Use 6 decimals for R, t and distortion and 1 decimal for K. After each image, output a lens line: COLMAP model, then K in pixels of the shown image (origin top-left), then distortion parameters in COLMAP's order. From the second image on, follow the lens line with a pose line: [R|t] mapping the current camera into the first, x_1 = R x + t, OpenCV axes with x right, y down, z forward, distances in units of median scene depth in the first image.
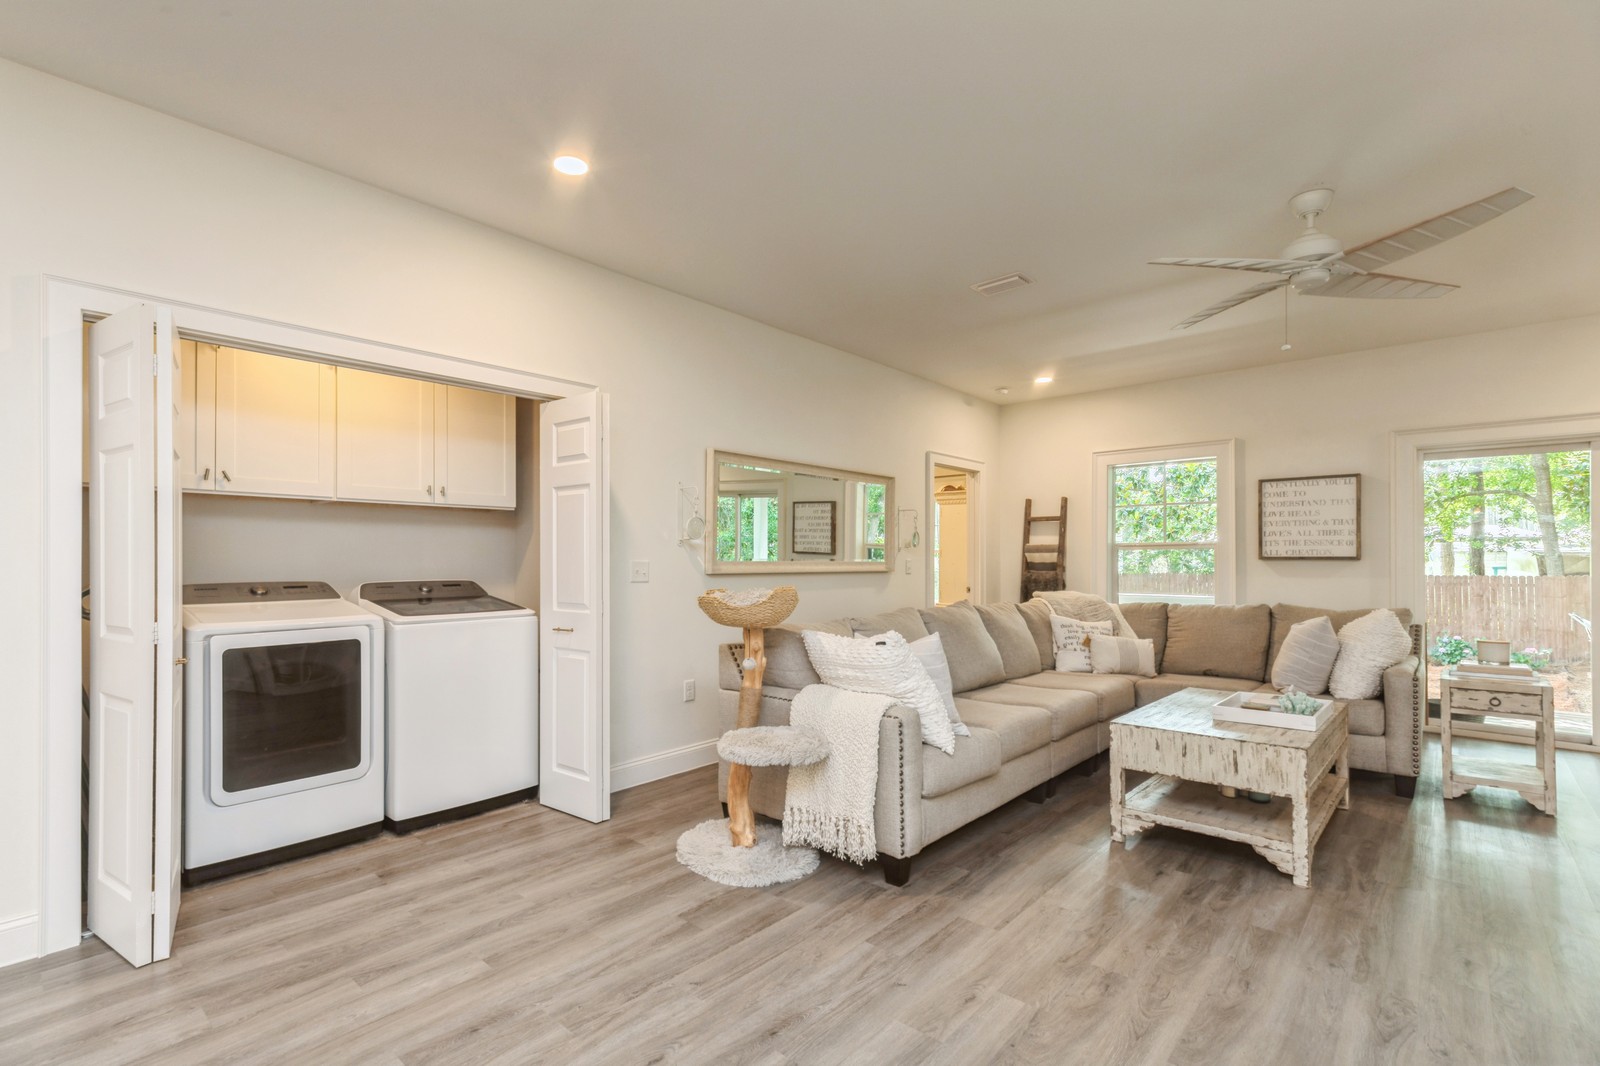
lens RADIAL K [[726.1, 0, 792.9], [0, 726.1, 555.4], [0, 0, 1]] dist [0.006034, -0.000012]
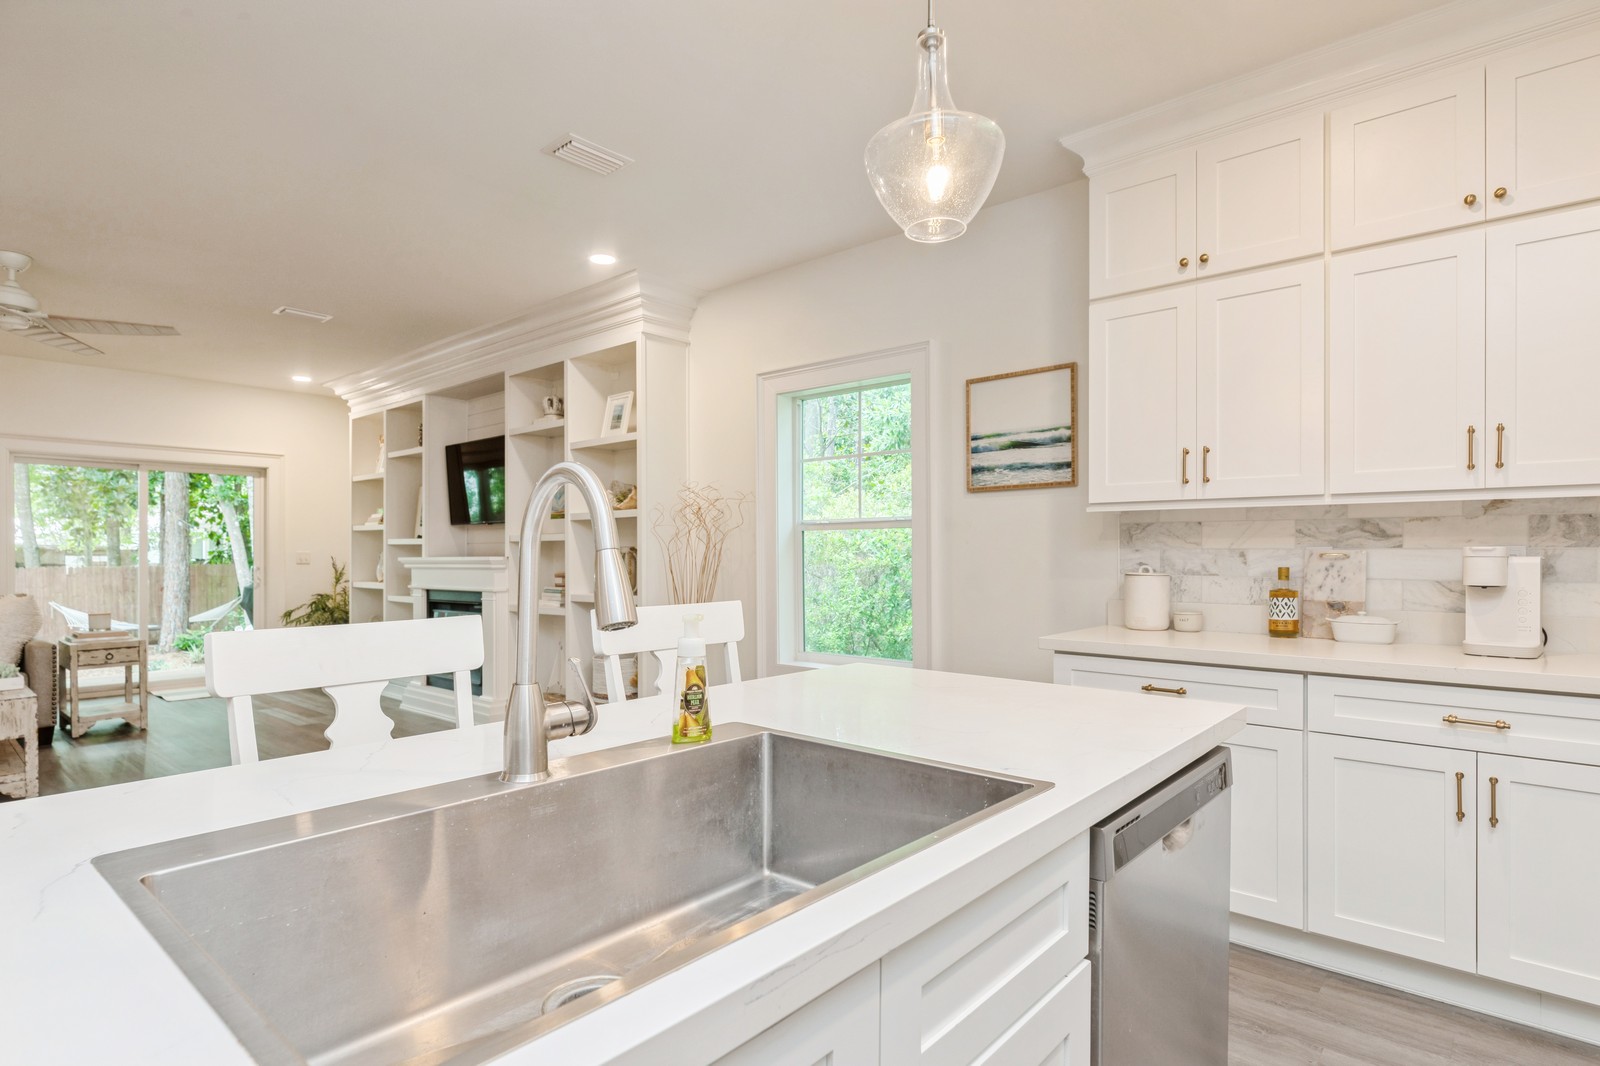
lens RADIAL K [[839.9, 0, 793.2], [0, 839.9, 555.7], [0, 0, 1]] dist [-0.000772, 0.000001]
pose [[-0.007310, -0.004552, 0.999963, -0.554888], [-0.005531, 0.999975, 0.004512, -0.000972], [-0.999958, -0.005498, -0.007335, -0.236837]]
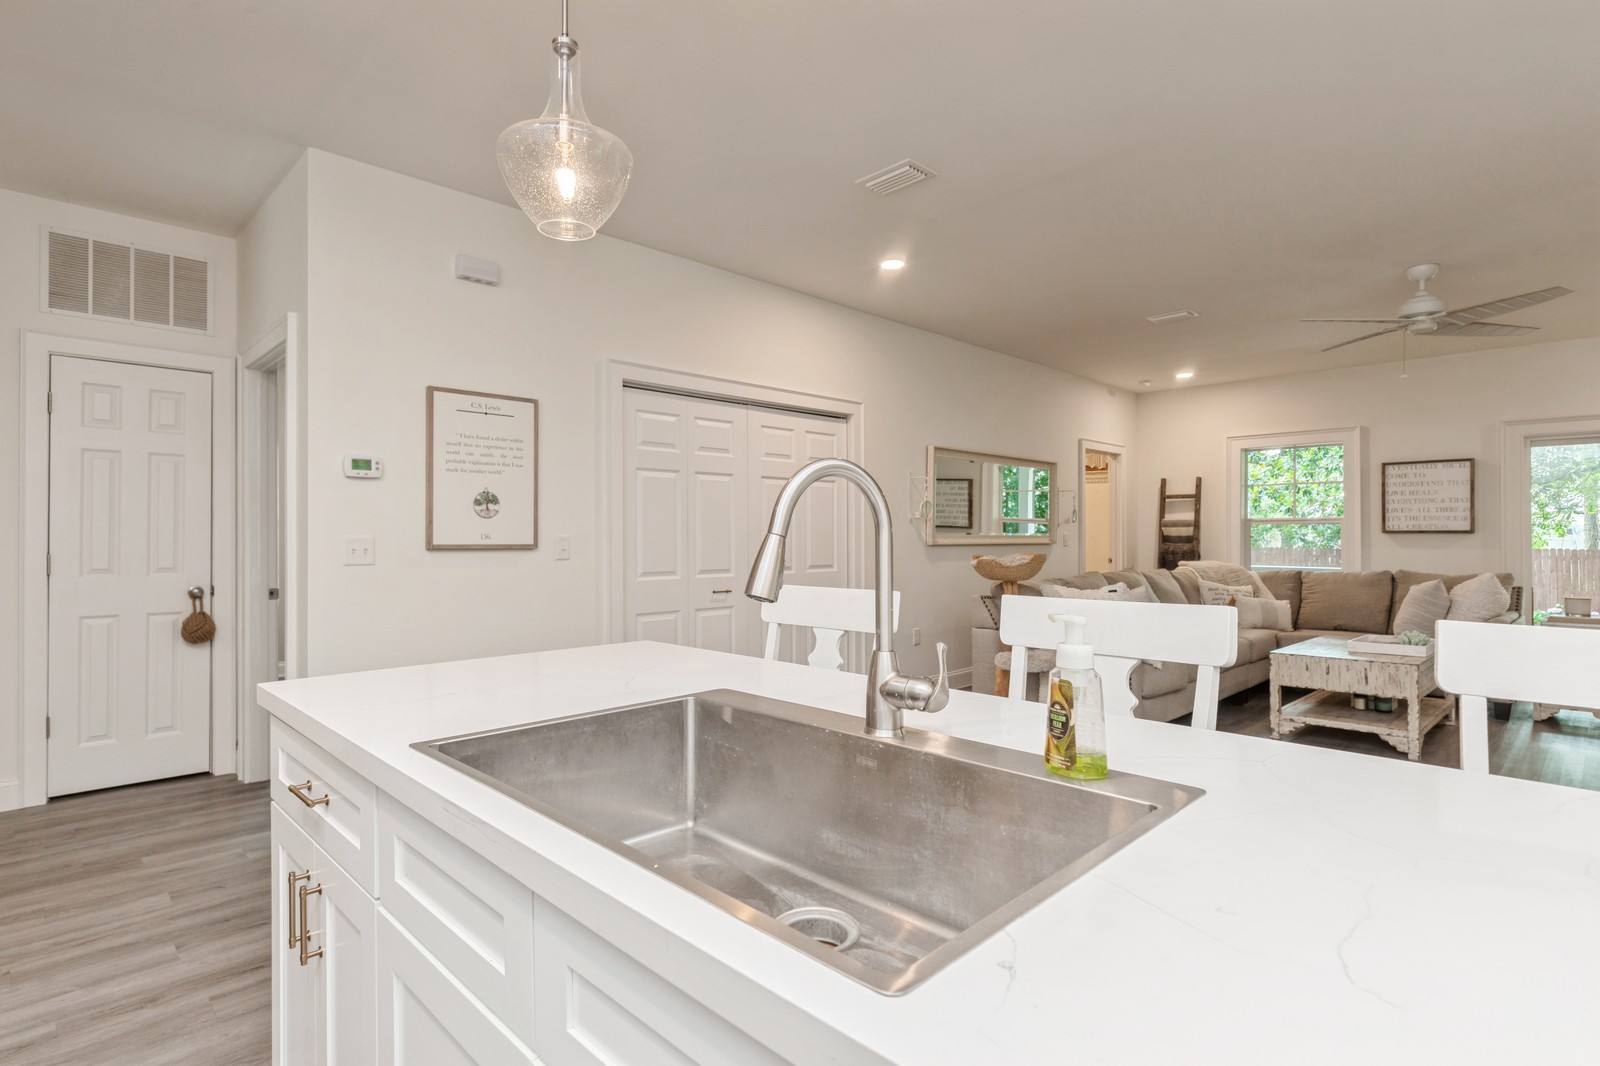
lens RADIAL K [[806.0, 0, 790.4], [0, 806.0, 530.5], [0, 0, 1]] dist [0.002275, 0.000770]
pose [[0.998125, -0.000907, -0.061200, -0.298297], [0.001078, 0.999996, 0.002768, -0.003952], [0.061198, -0.002829, 0.998122, -0.457804]]
